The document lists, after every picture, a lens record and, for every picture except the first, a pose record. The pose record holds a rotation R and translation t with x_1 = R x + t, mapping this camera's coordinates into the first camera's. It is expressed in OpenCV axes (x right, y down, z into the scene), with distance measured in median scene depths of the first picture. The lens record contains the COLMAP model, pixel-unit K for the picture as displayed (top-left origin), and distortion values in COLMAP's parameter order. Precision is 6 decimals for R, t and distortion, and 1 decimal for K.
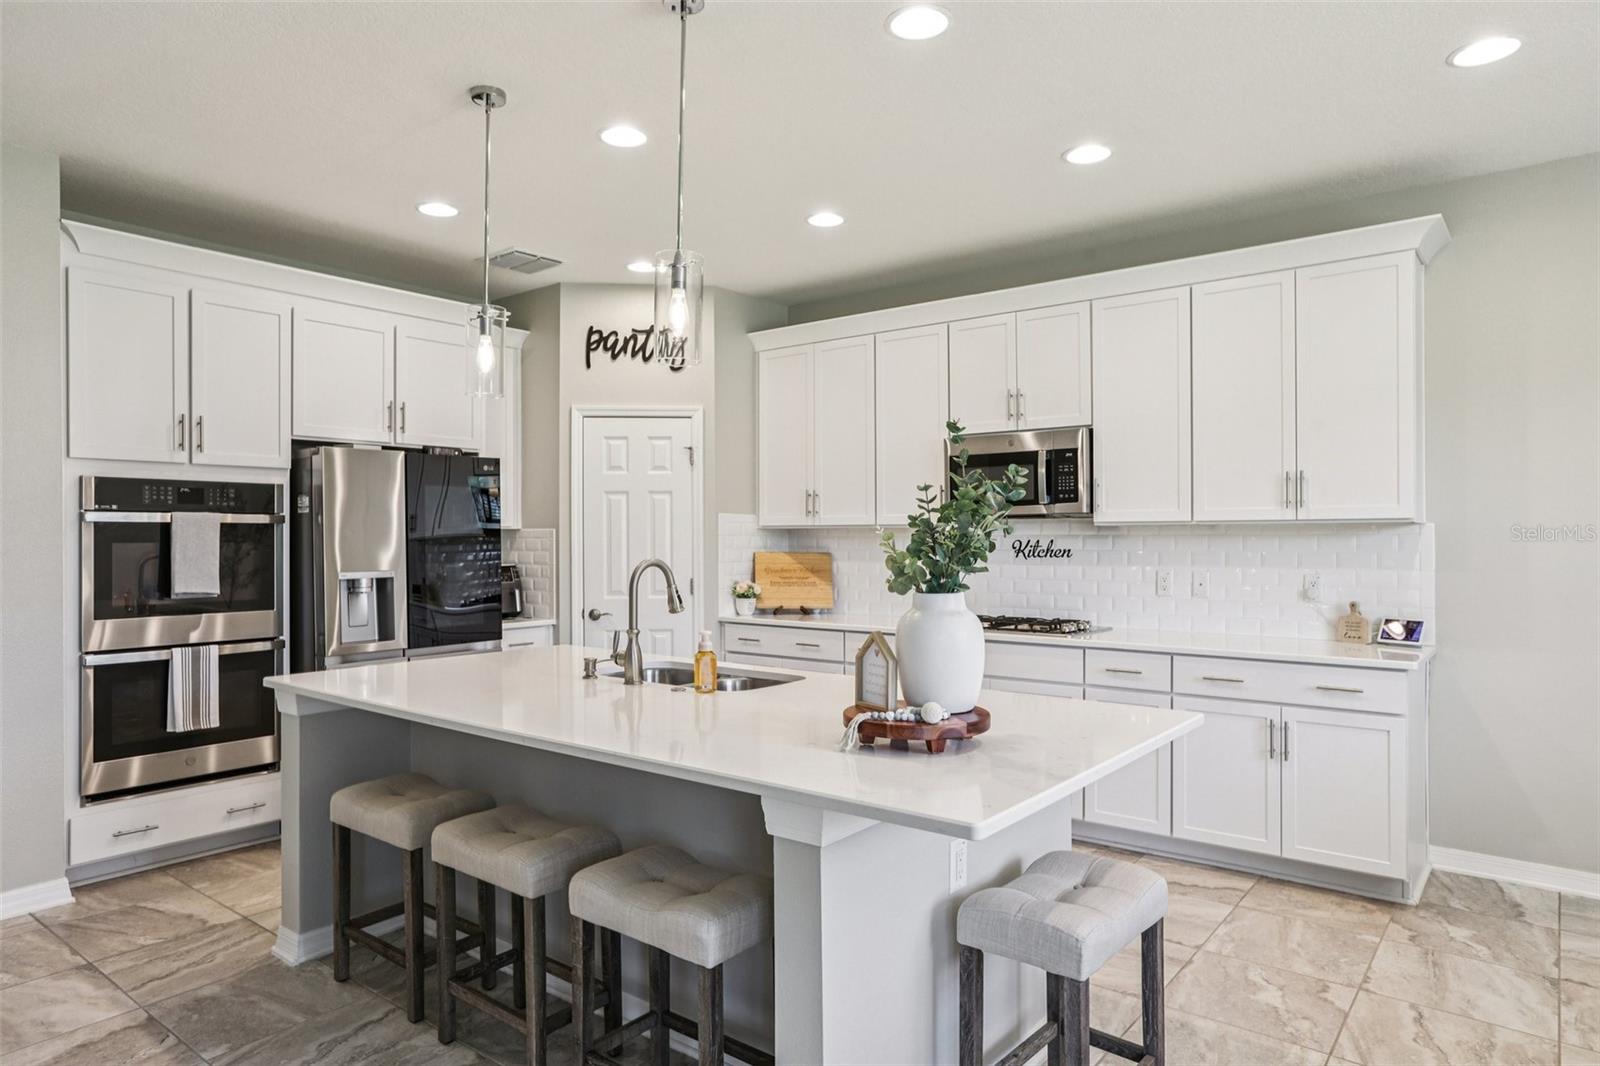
lens RADIAL K [[988.2, 0, 796.4], [0, 988.2, 526.6], [0, 0, 1]] dist [-0.045707, 0.047491]
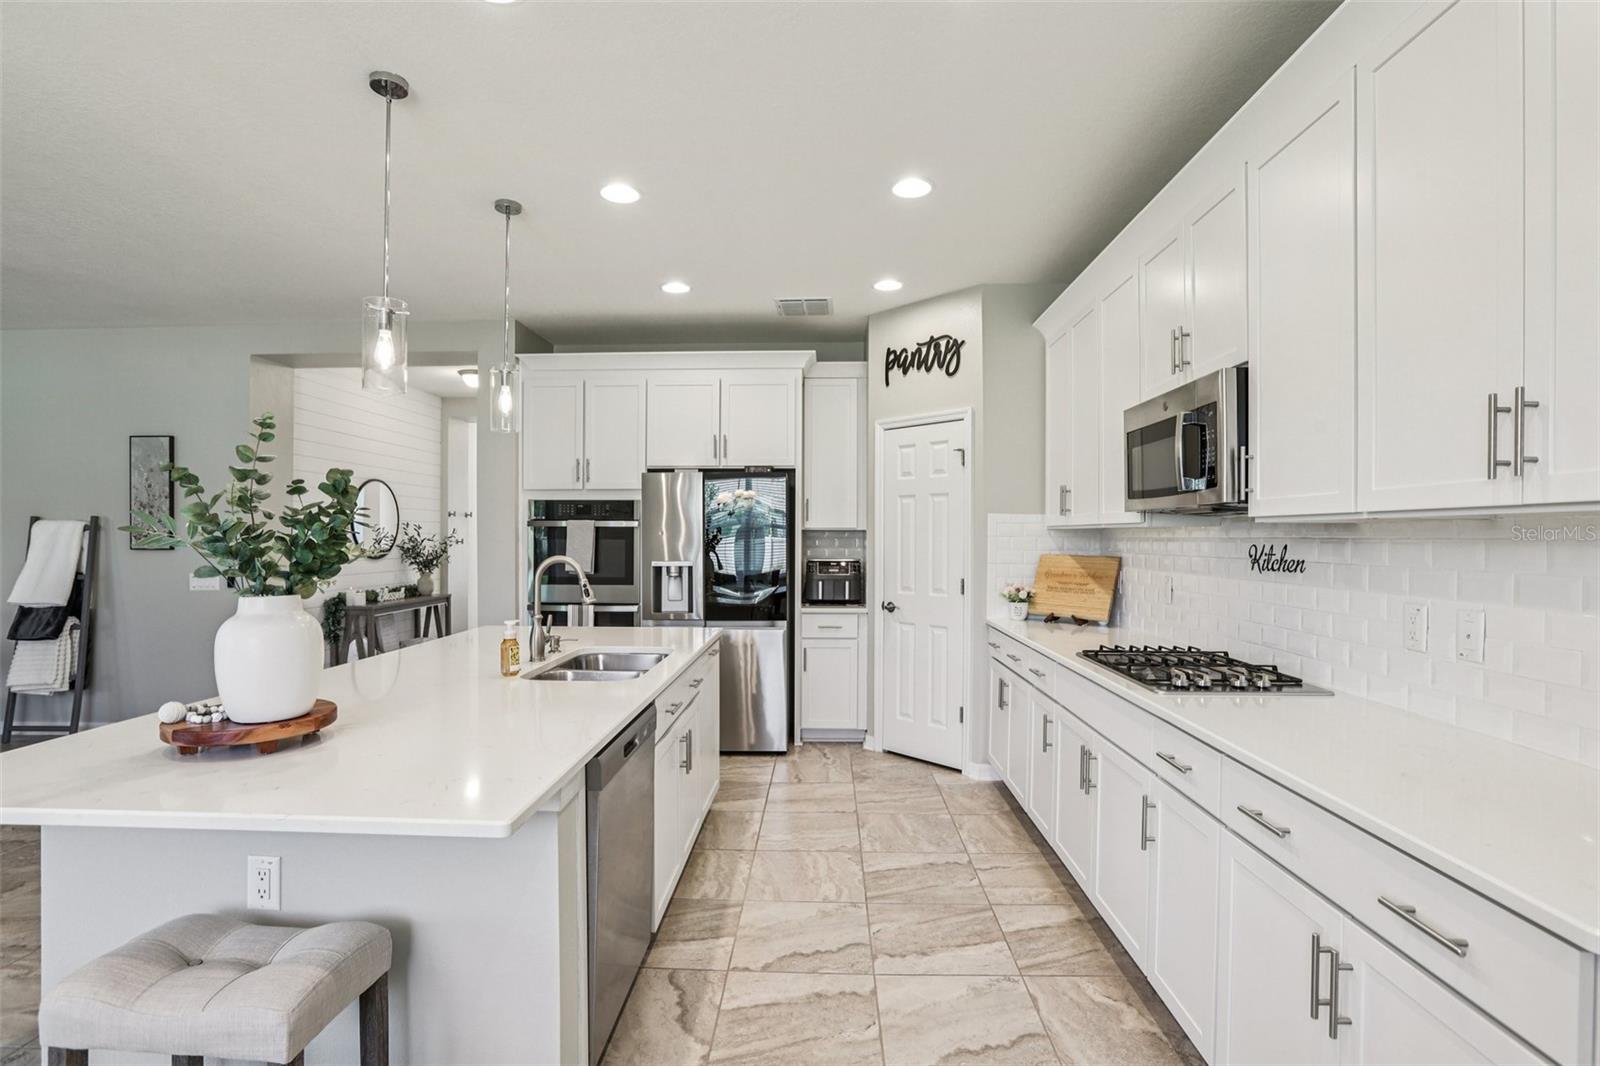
lens RADIAL K [[762.5, 0, 799.8], [0, 762.5, 541.7], [0, 0, 1]] dist [-0.045729, 0.015867]
pose [[0.593377, 0.010111, -0.804861, 0.556281], [0.003637, 0.999877, 0.015243, 0.002966], [0.804917, -0.011972, 0.593267, 0.529520]]
